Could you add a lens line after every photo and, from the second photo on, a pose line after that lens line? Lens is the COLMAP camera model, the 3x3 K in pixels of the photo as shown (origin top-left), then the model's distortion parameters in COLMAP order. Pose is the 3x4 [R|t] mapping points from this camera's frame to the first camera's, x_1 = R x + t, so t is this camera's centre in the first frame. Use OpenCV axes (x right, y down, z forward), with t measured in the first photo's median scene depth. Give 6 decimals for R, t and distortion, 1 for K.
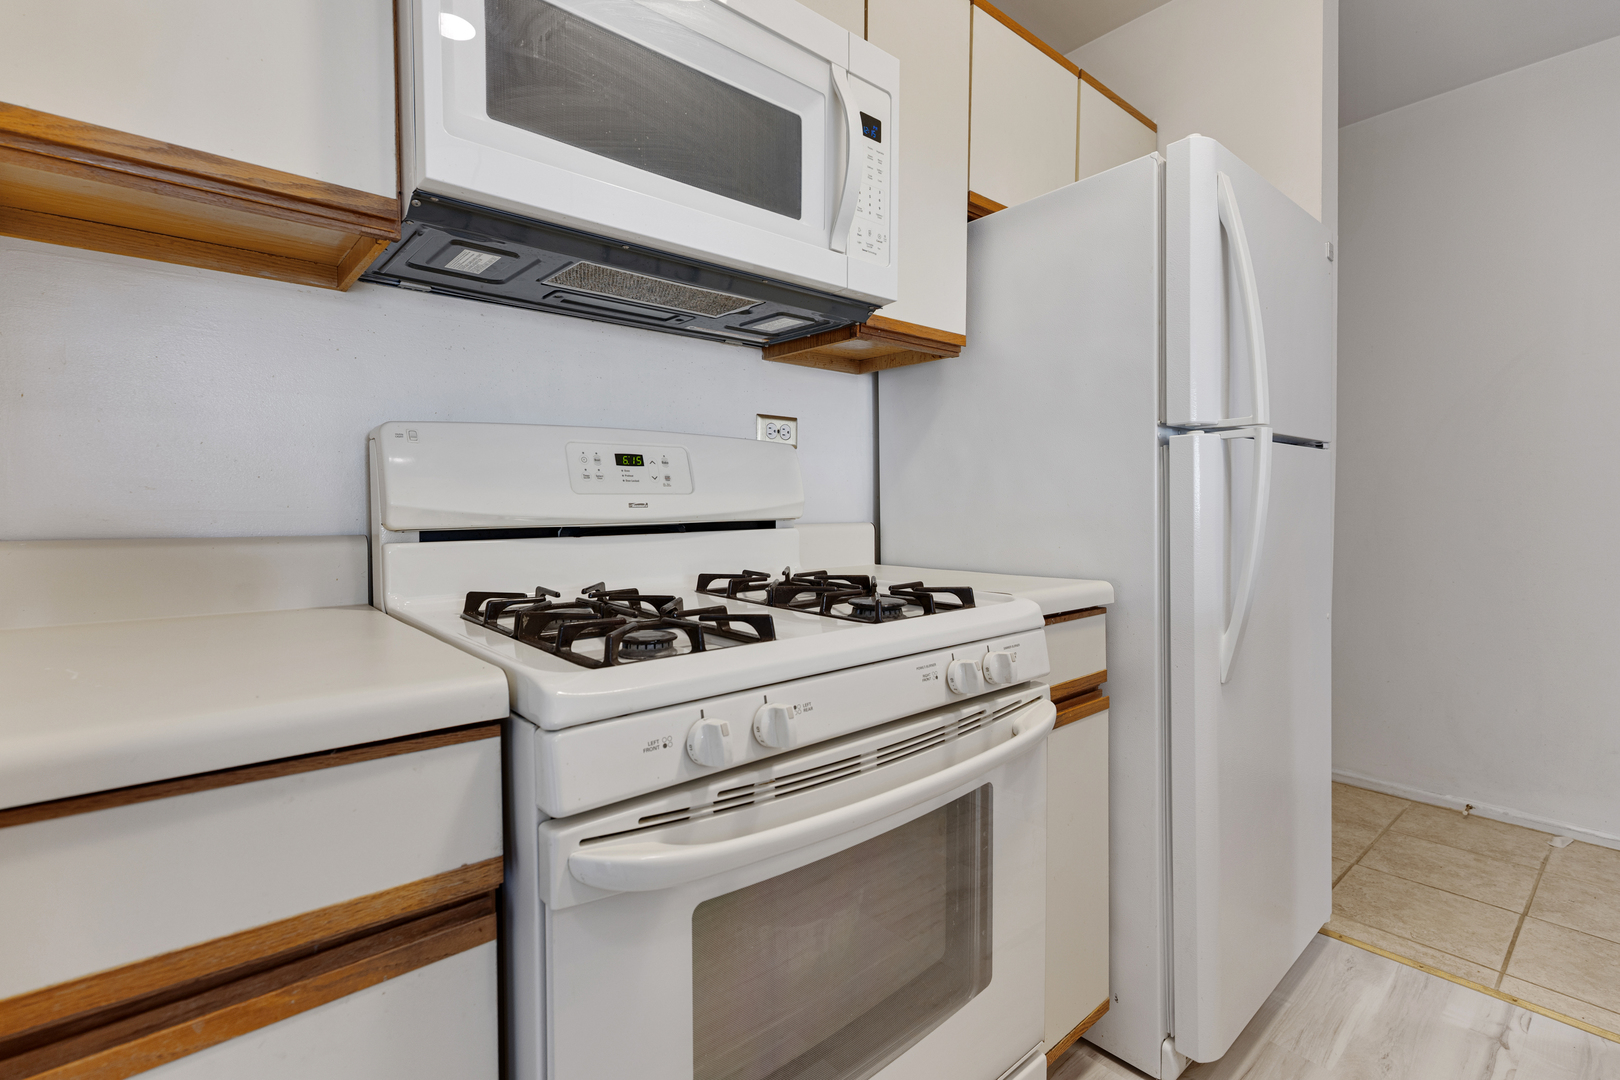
lens RADIAL K [[742.9, 0, 809.4], [0, 742.9, 527.6], [0, 0, 1]] dist [0.004164, -0.000920]
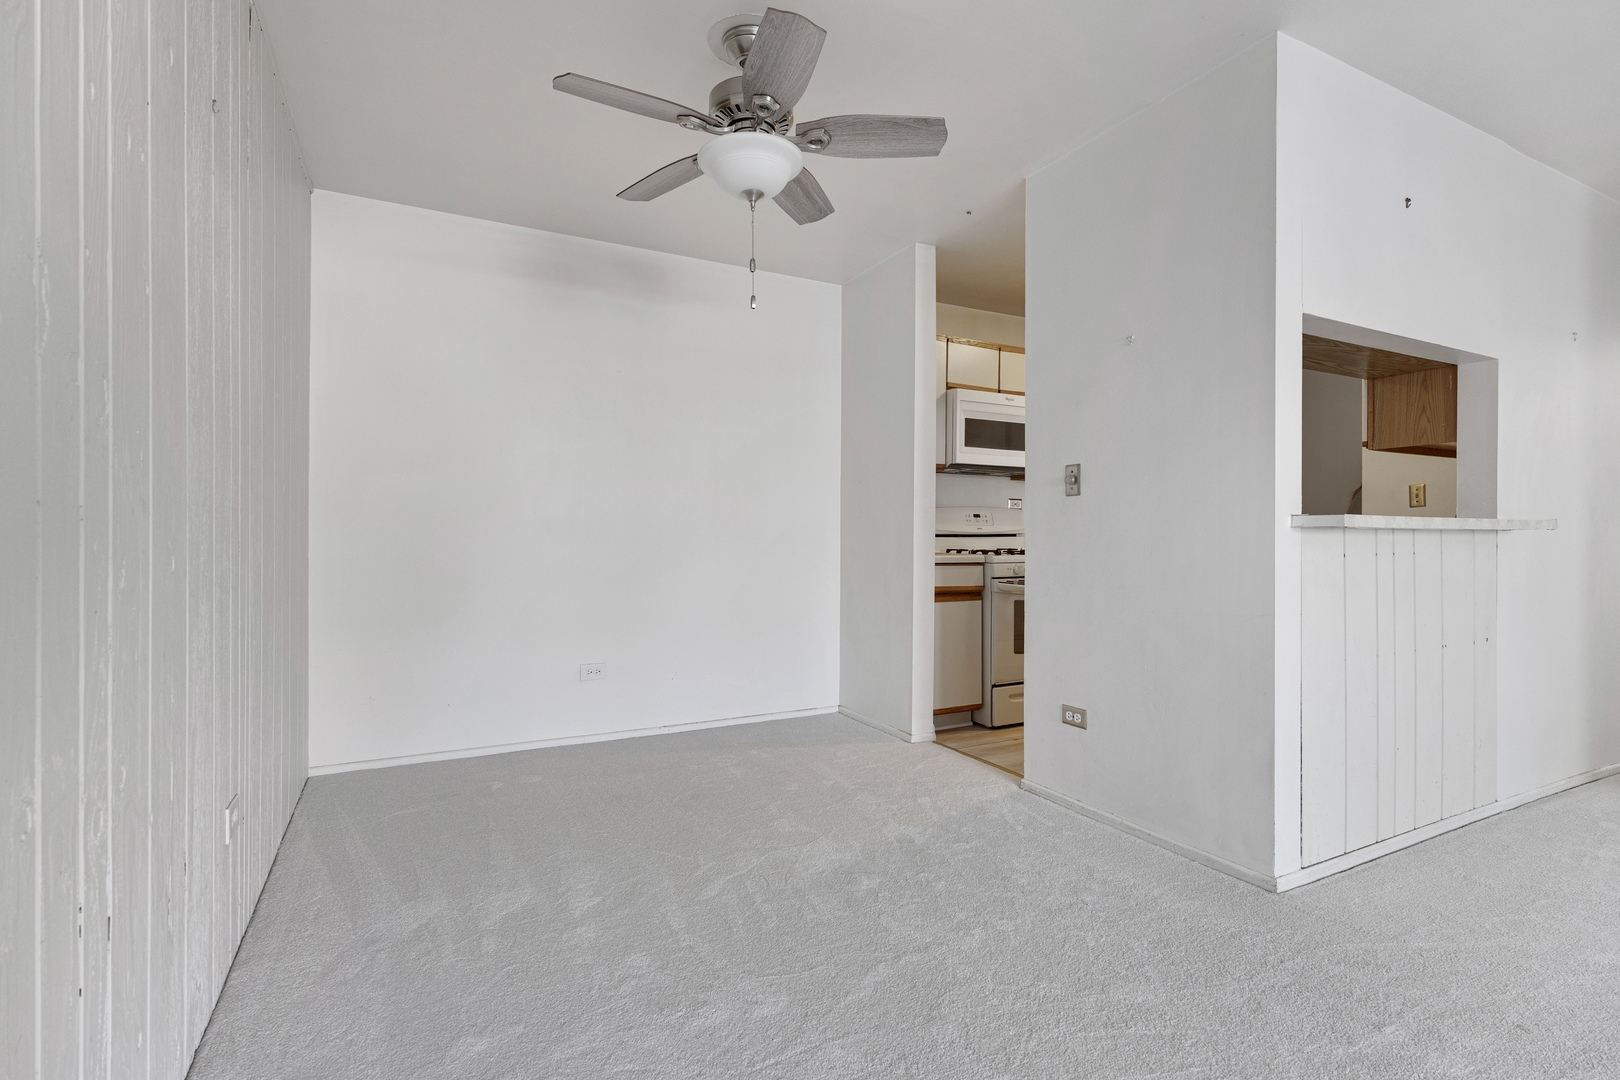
lens RADIAL K [[728.7, 0, 814.7], [0, 728.7, 535.9], [0, 0, 1]] dist [0.002400, -0.001414]
pose [[0.972464, 0.007013, -0.232946, -0.158067], [-0.013520, 0.999561, -0.026346, 0.089935], [0.232659, 0.028770, 0.972133, -2.166646]]
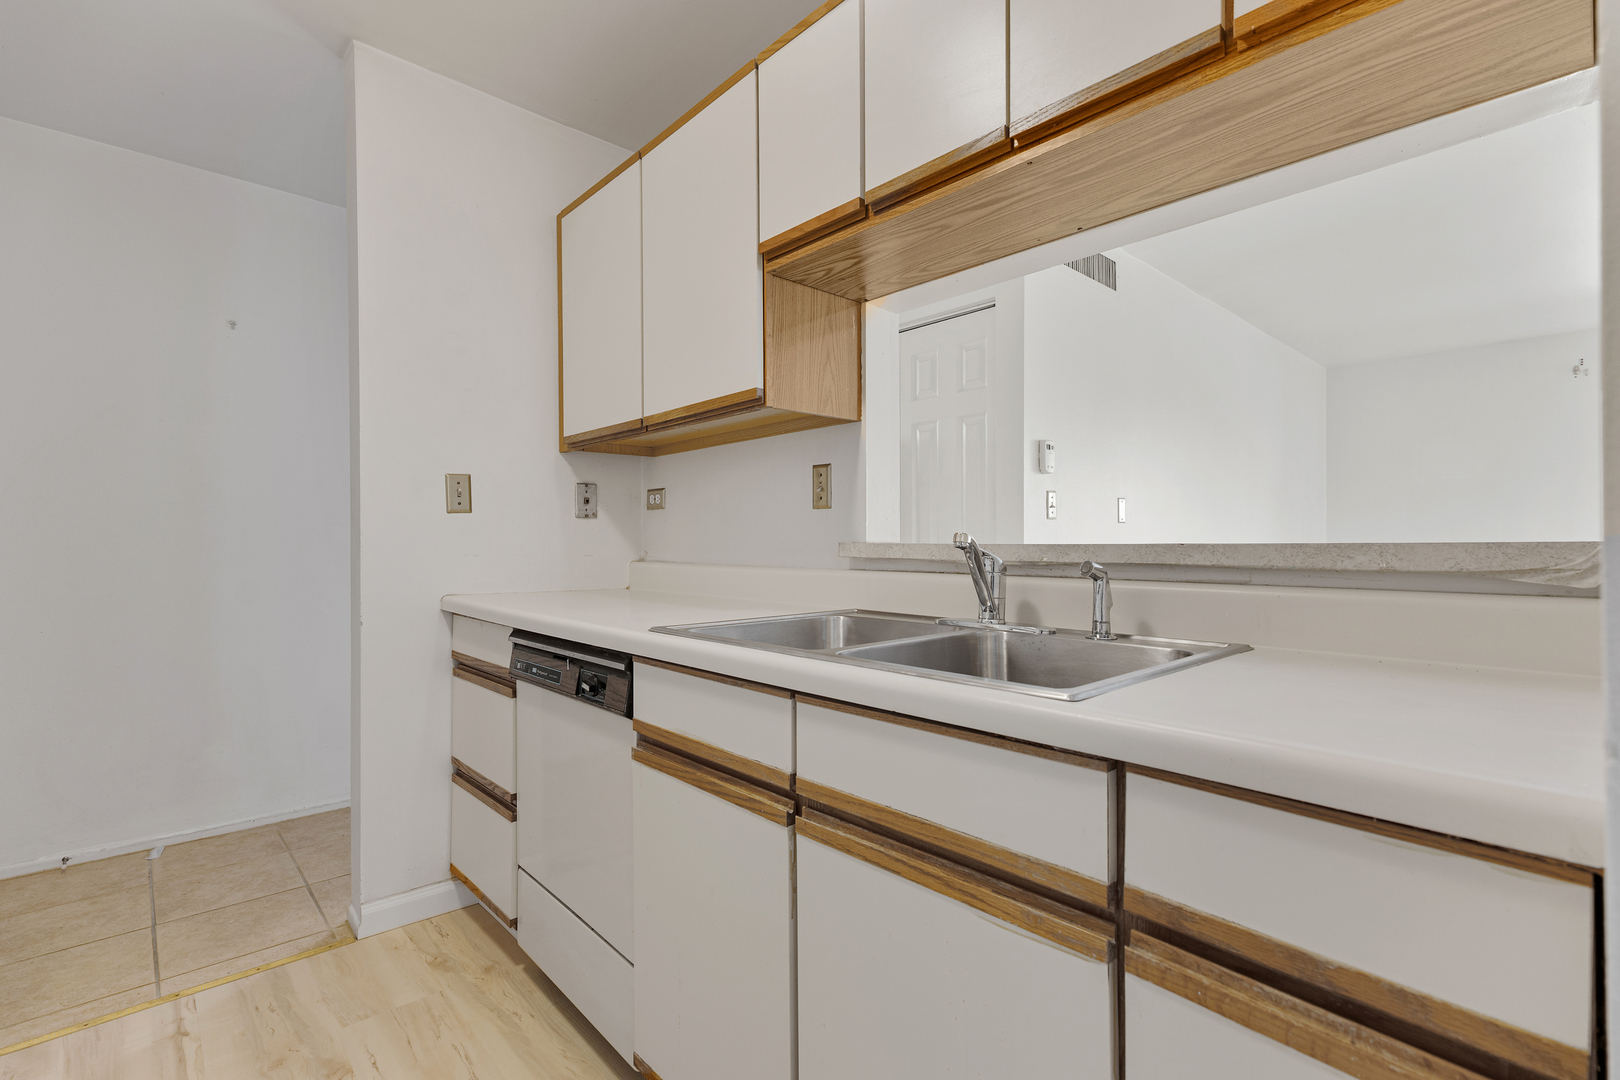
lens RADIAL K [[728.7, 0, 814.7], [0, 728.7, 535.9], [0, 0, 1]] dist [0.002400, -0.001414]
pose [[-0.043322, 0.015301, 0.998944, -0.207683], [0.033586, 0.999340, -0.013850, -0.007958], [-0.998496, 0.032951, -0.043808, 0.072820]]
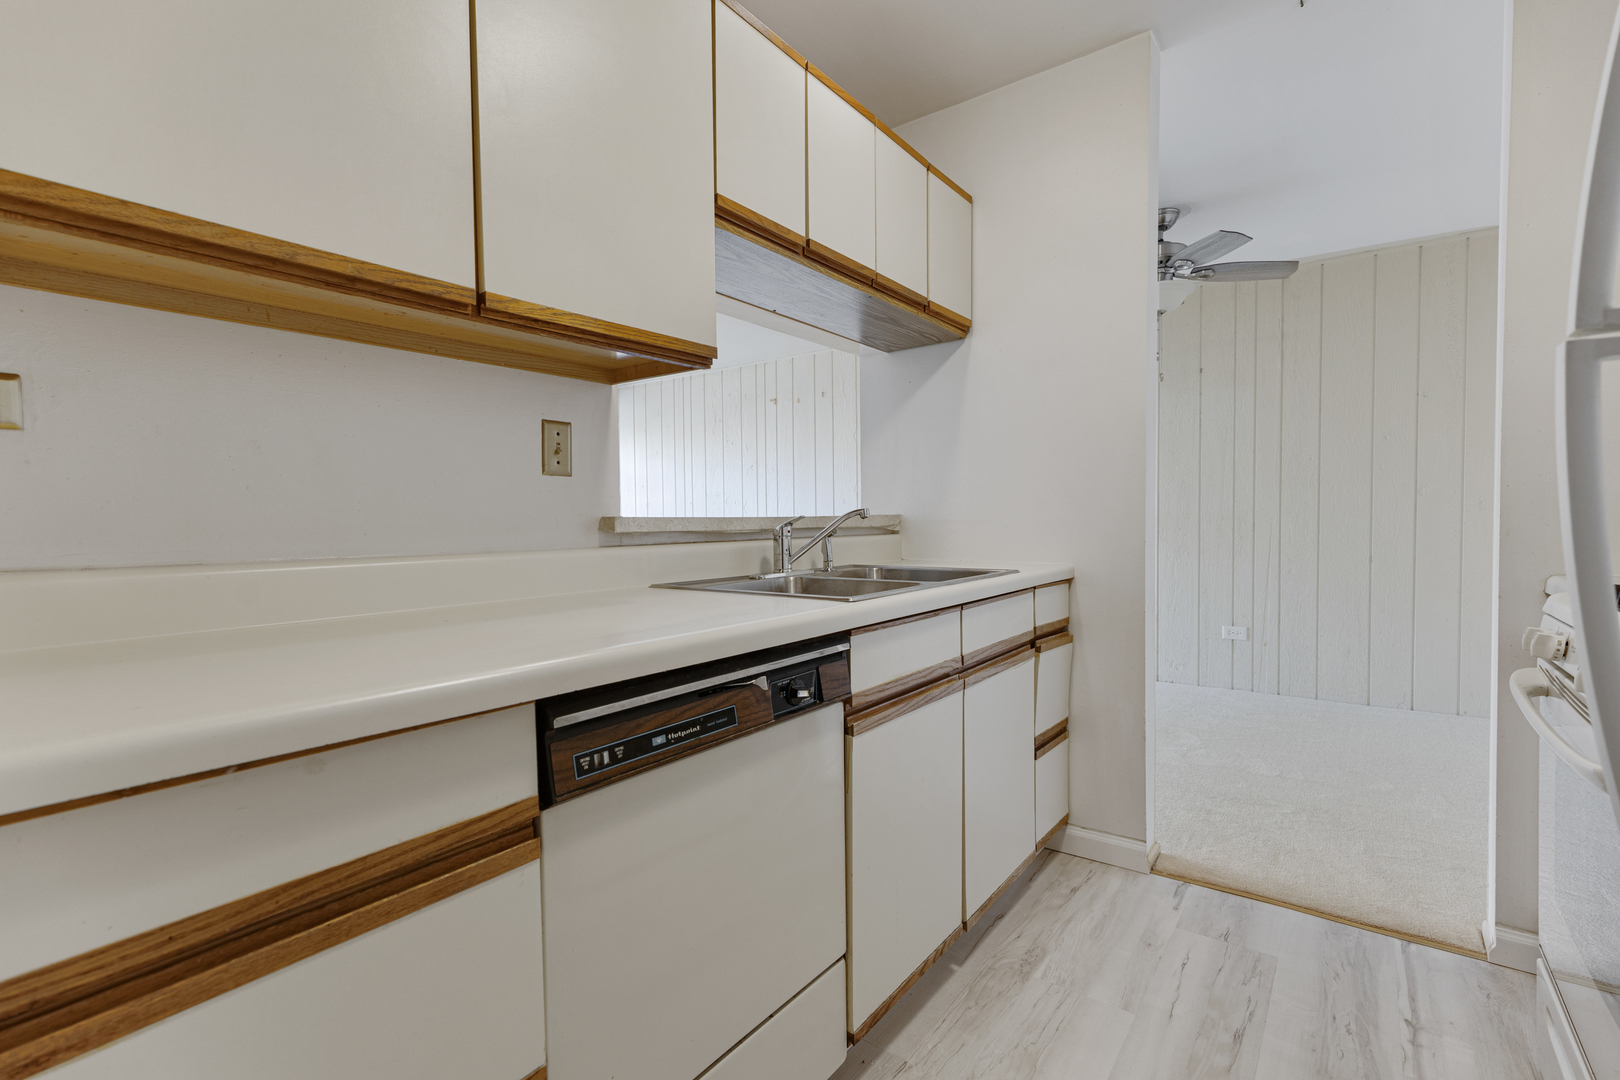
lens RADIAL K [[728.7, 0, 814.7], [0, 728.7, 535.9], [0, 0, 1]] dist [0.002400, -0.001414]
pose [[-0.975361, 0.022468, -0.219469, 0.976470], [0.009933, 0.998264, 0.058053, -0.045011], [0.220392, 0.054443, -0.973891, 1.130242]]
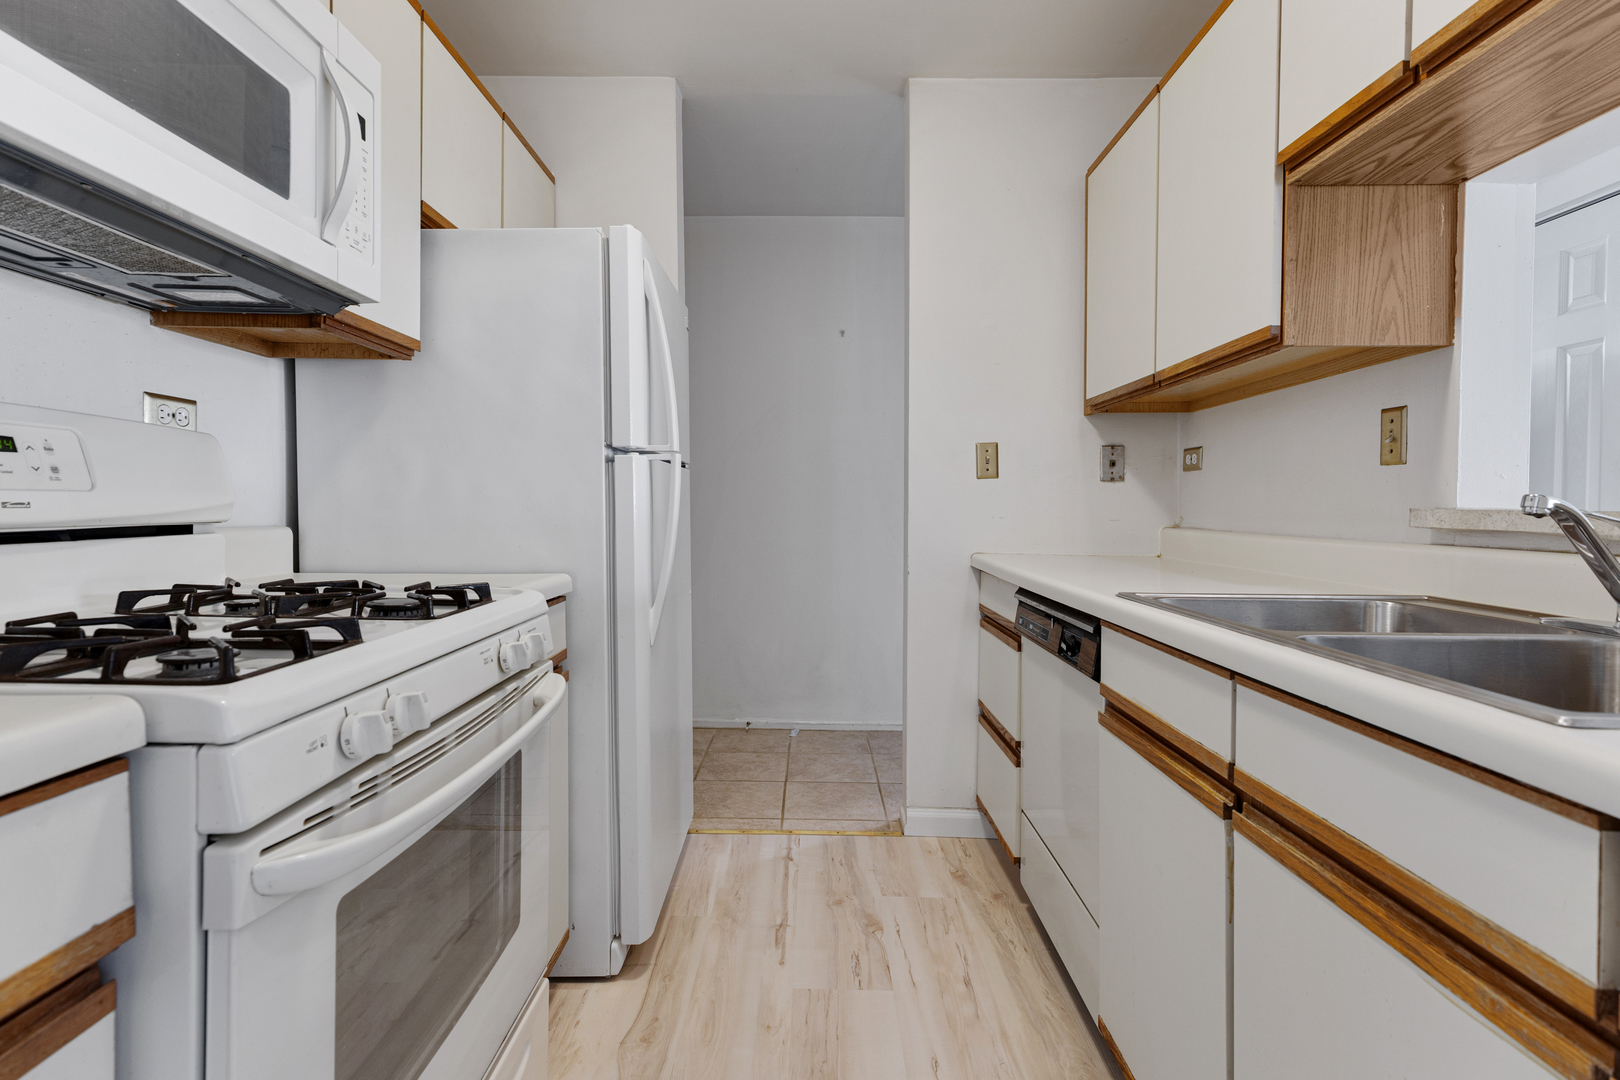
lens RADIAL K [[768.4, 0, 805.3], [0, 768.4, 513.5], [0, 0, 1]] dist [0.001707, -0.001013]
pose [[0.658385, 0.004105, 0.752670, -0.244634], [0.012417, 0.999790, -0.016314, 0.000812], [-0.752579, 0.020087, 0.658196, -0.087248]]
